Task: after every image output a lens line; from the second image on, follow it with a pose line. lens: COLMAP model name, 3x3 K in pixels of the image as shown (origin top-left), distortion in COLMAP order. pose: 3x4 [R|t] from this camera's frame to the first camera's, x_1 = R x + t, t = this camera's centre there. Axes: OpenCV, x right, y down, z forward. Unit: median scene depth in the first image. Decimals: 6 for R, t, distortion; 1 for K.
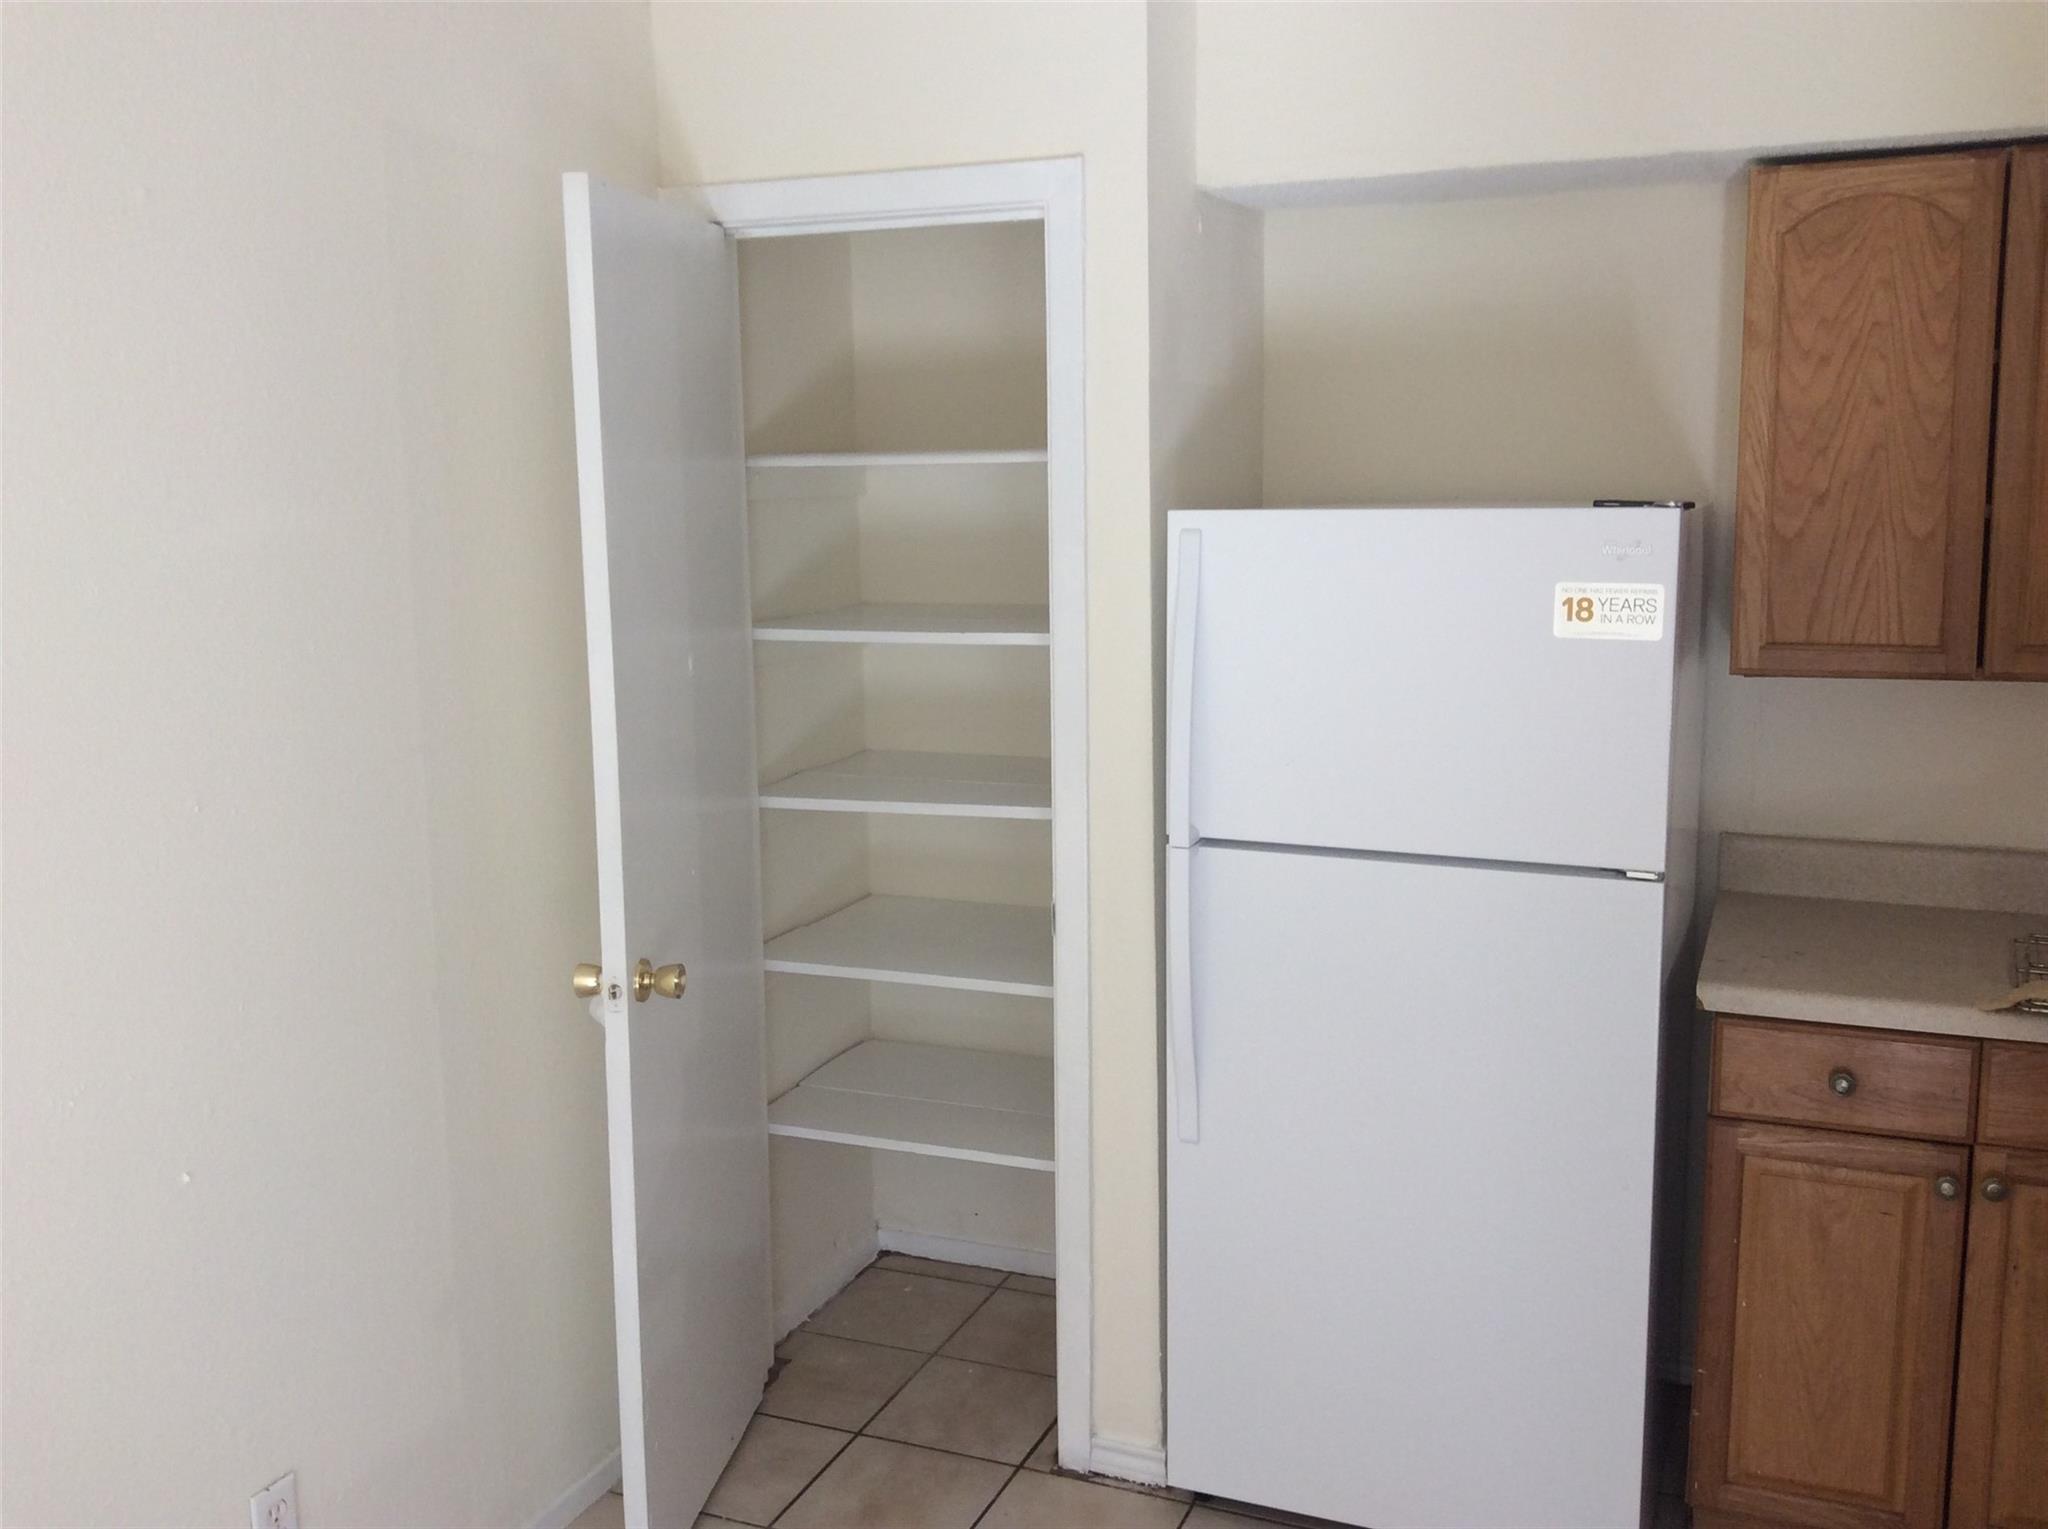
lens RADIAL K [[1857.5, 0, 1024.0], [0, 1857.5, 764.5], [0, 0, 1]] dist [0.120722, -0.221451]
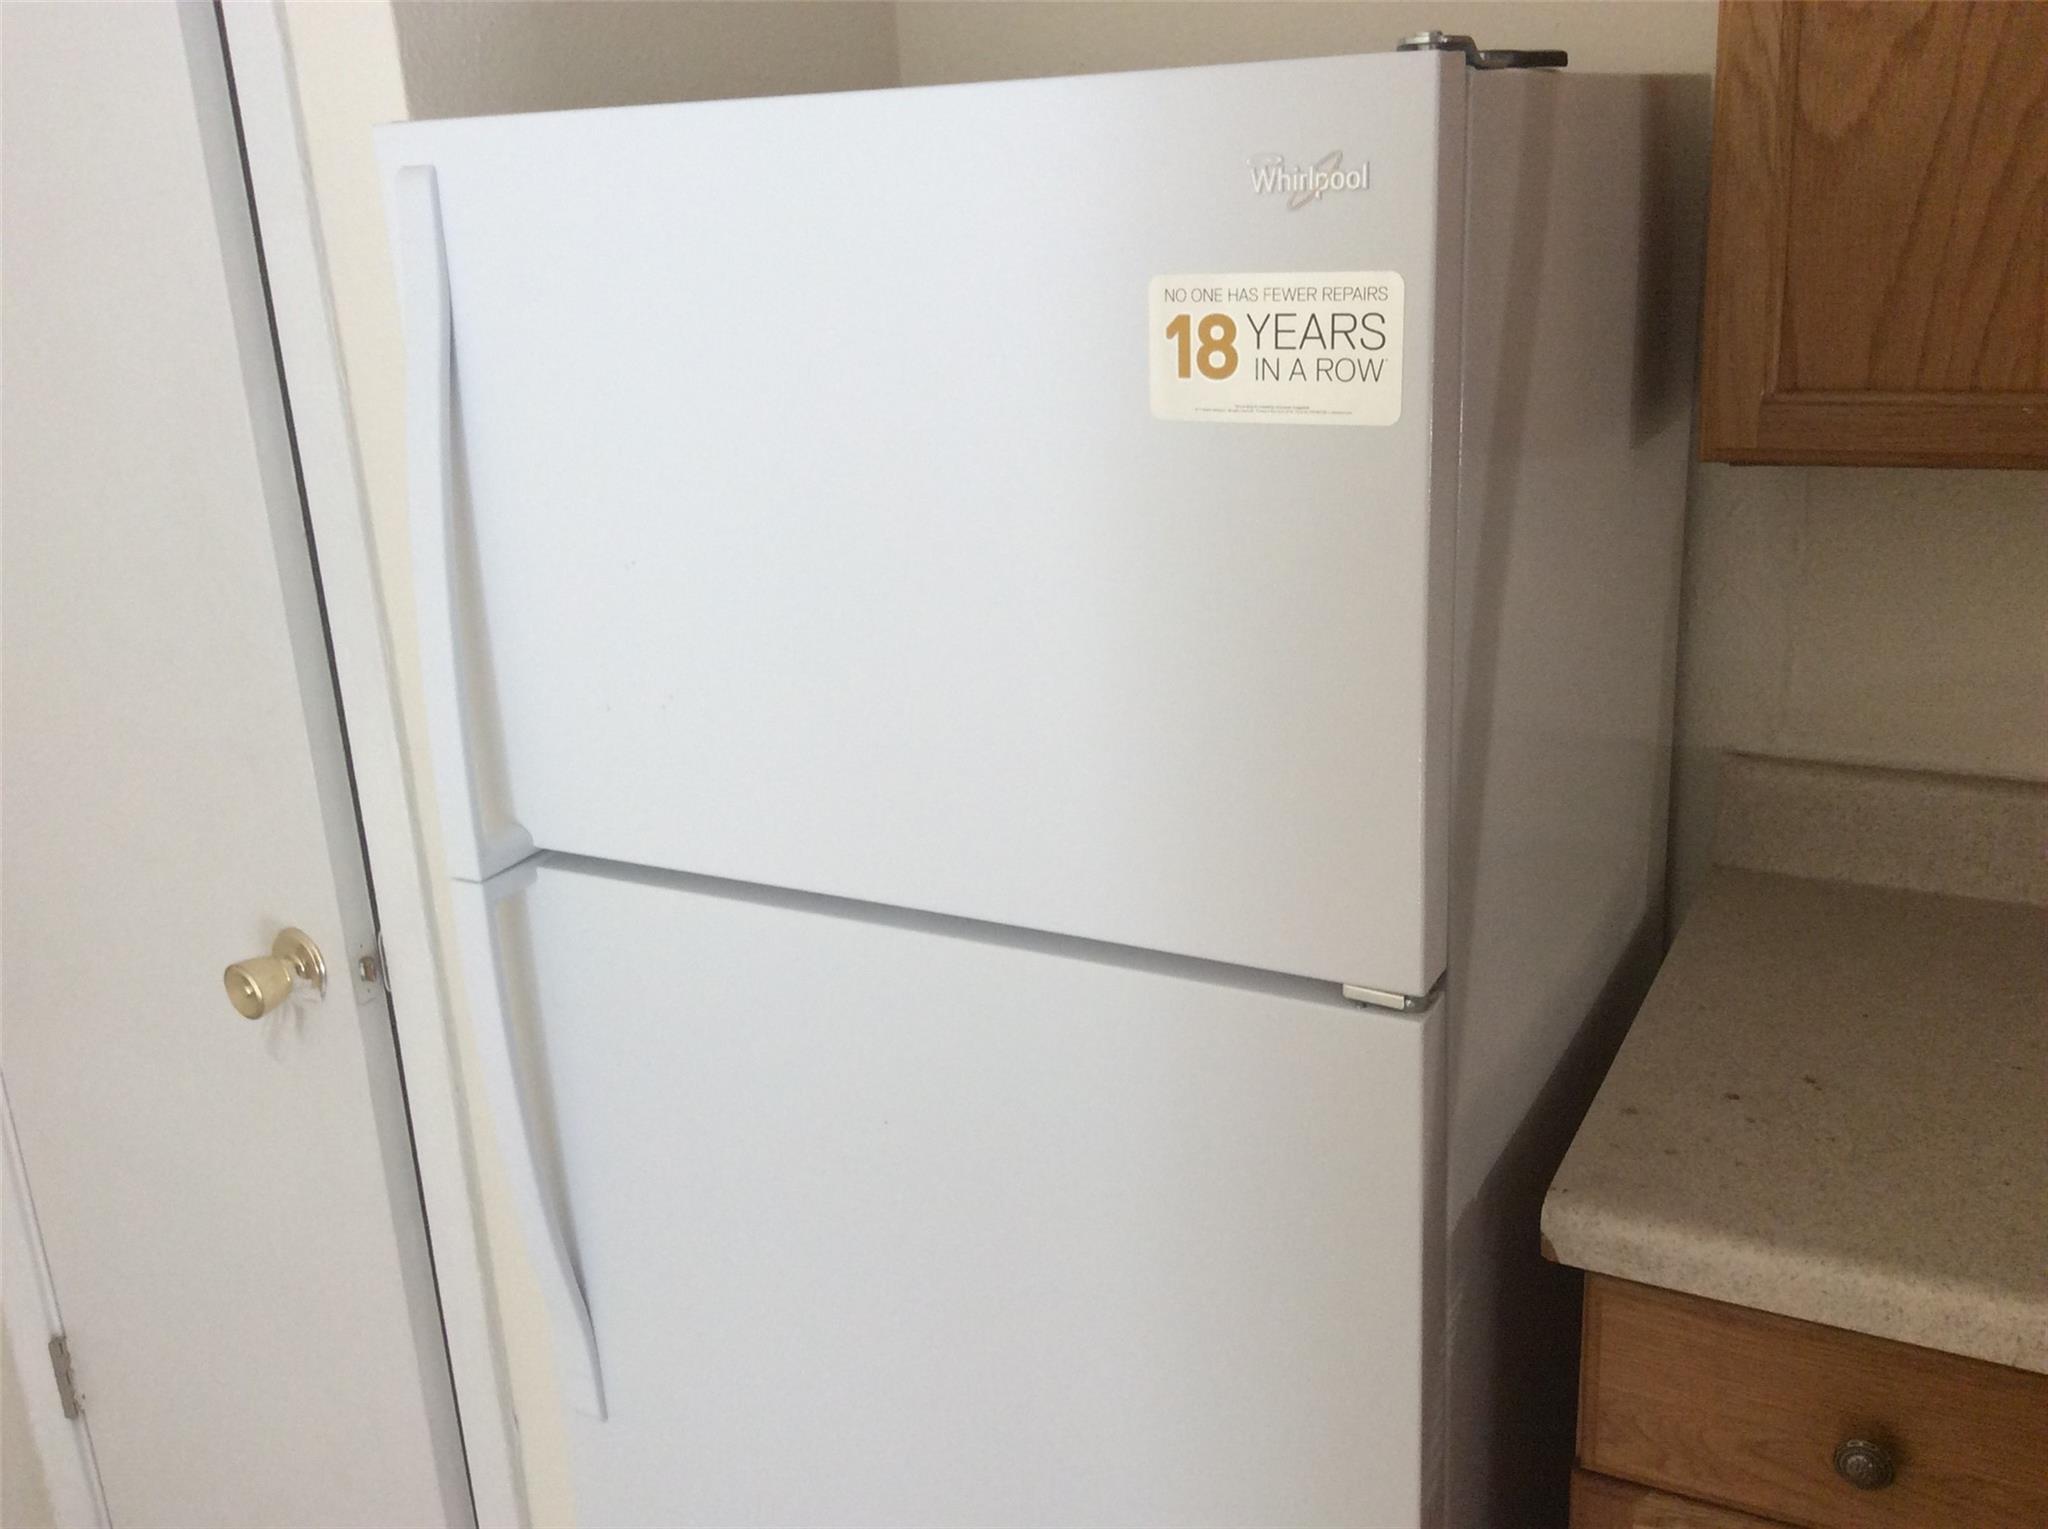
lens RADIAL K [[1857.5, 0, 1024.0], [0, 1857.5, 764.5], [0, 0, 1]] dist [0.120722, -0.221451]
pose [[0.993981, -0.011458, -0.108951, 0.299278], [0.028745, 0.986948, 0.158454, -0.059454], [0.105714, -0.160632, 0.981337, 0.600213]]
